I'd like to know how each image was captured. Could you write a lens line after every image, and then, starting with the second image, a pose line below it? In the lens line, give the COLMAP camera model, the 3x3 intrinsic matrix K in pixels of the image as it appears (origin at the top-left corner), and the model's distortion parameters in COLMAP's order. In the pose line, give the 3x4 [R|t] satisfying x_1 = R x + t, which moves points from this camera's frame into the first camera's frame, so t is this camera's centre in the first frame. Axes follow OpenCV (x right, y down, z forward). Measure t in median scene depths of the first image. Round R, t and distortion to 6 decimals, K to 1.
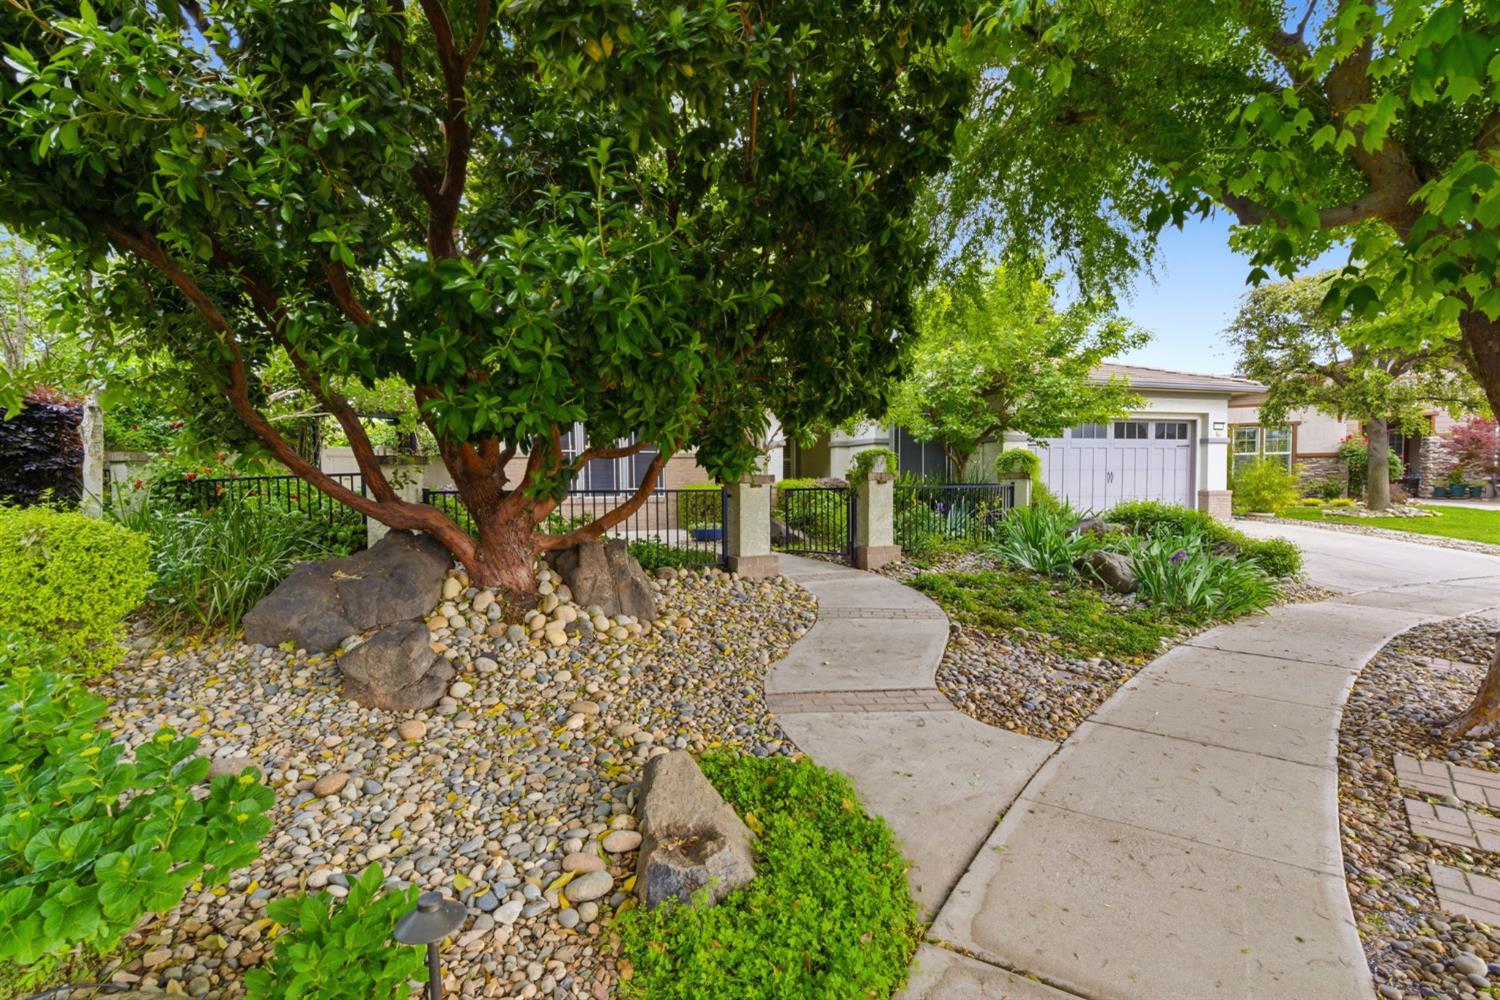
lens RADIAL K [[697.6, 0, 743.6], [0, 697.6, 504.5], [0, 0, 1]] dist [0.005021, -0.001647]
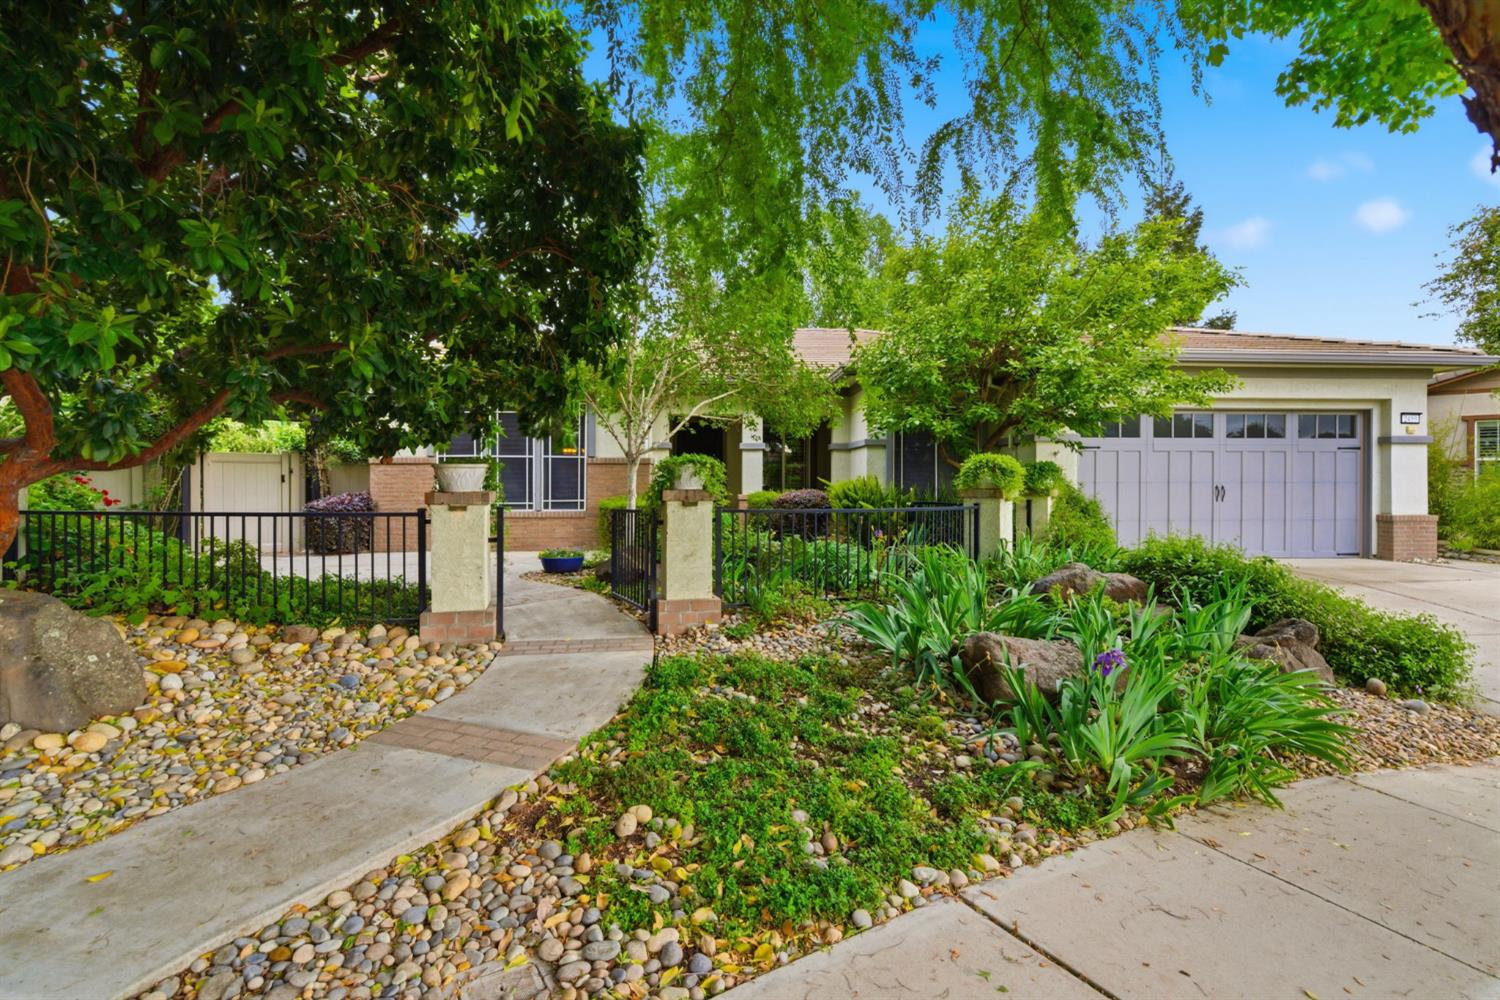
lens RADIAL K [[697.6, 0, 750.3], [0, 697.6, 487.2], [0, 0, 1]] dist [0.005021, -0.001647]
pose [[0.970419, 0.010858, -0.241183, 0.232281], [-0.017920, 0.999472, -0.027108, -0.017317], [0.240762, 0.030628, 0.970101, 0.204650]]
